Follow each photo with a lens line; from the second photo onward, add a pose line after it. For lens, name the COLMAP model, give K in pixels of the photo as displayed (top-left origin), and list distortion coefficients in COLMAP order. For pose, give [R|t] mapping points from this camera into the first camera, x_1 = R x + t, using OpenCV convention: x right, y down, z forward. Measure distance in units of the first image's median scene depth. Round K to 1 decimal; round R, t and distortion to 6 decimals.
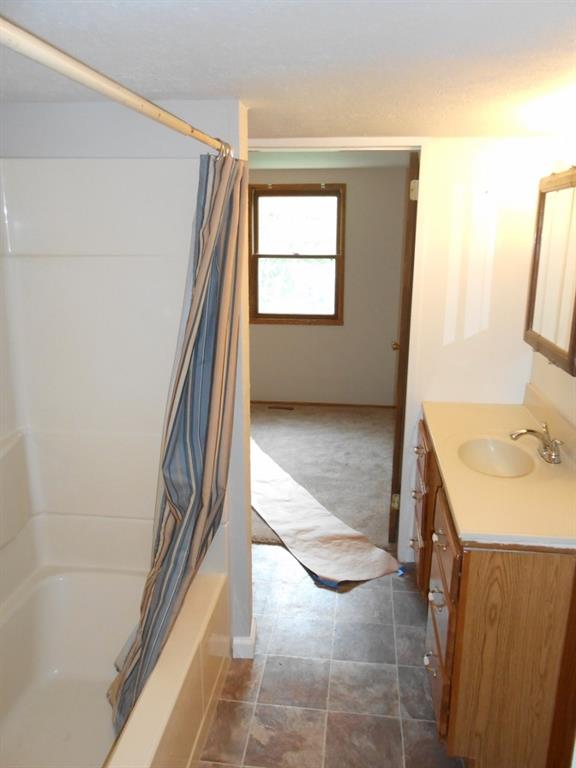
lens RADIAL K [[605.0, 0, 288.0], [0, 605.0, 384.0], [0, 0, 1]] dist [0.012790, 0.011930]
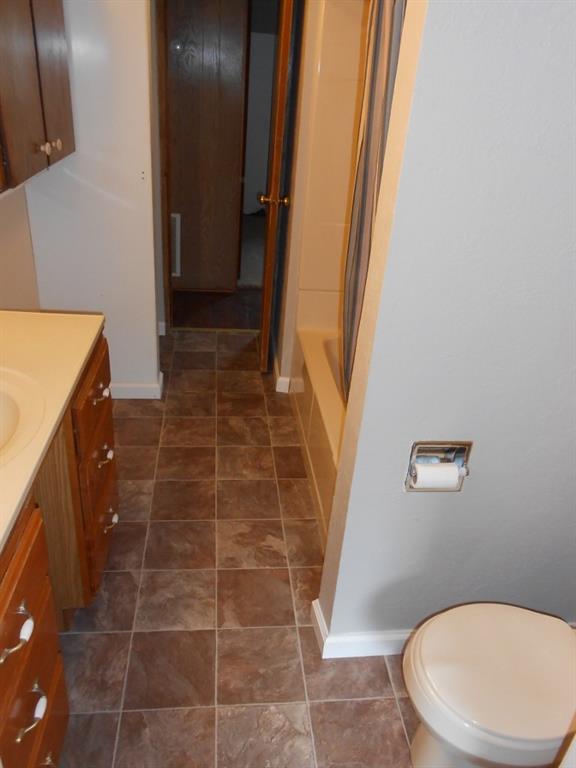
lens RADIAL K [[605.0, 0, 288.0], [0, 605.0, 384.0], [0, 0, 1]] dist [0.012790, 0.011930]
pose [[-0.972108, 0.042192, -0.230708, 0.167658], [-0.125879, 0.736134, 0.665027, -0.361512], [0.197891, 0.675519, -0.710291, 1.532052]]
